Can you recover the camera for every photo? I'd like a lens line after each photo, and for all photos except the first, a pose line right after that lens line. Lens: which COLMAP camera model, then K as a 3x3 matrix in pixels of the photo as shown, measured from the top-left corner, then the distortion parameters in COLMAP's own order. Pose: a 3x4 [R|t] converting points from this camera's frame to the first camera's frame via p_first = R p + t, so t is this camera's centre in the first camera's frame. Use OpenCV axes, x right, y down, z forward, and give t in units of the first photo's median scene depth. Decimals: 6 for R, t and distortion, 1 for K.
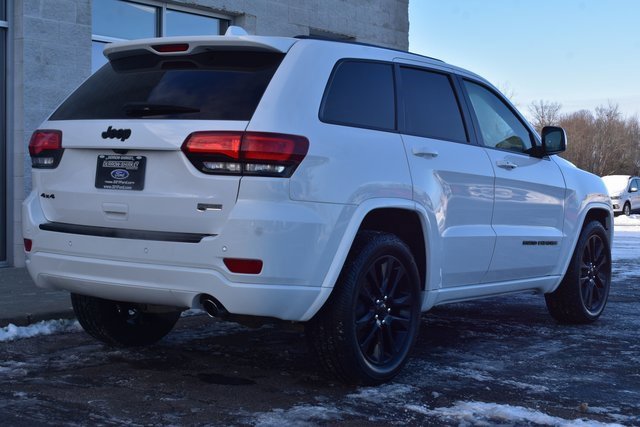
lens RADIAL K [[1053.7, 0, 316.6], [0, 1053.7, 214.6], [0, 0, 1]] dist [-0.028535, 0.000000]
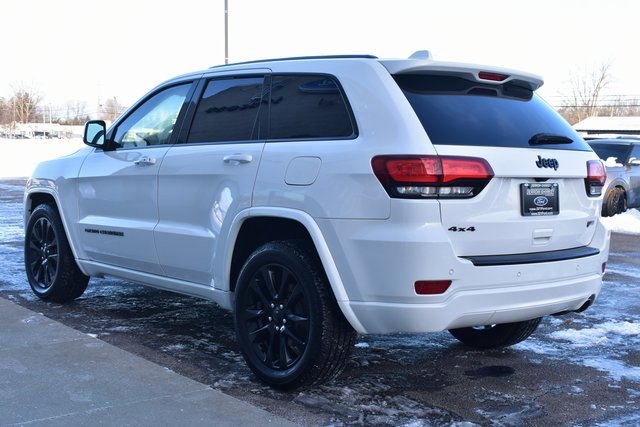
lens RADIAL K [[942.0, 0, 322.0], [0, 942.0, 194.5], [0, 0, 1]] dist [-0.025564, 0.000000]
pose [[0.242035, -0.065390, 0.968062, -1.148142], [0.021581, 0.997842, 0.062006, -0.107954], [-0.970027, 0.005884, 0.242924, 0.983530]]
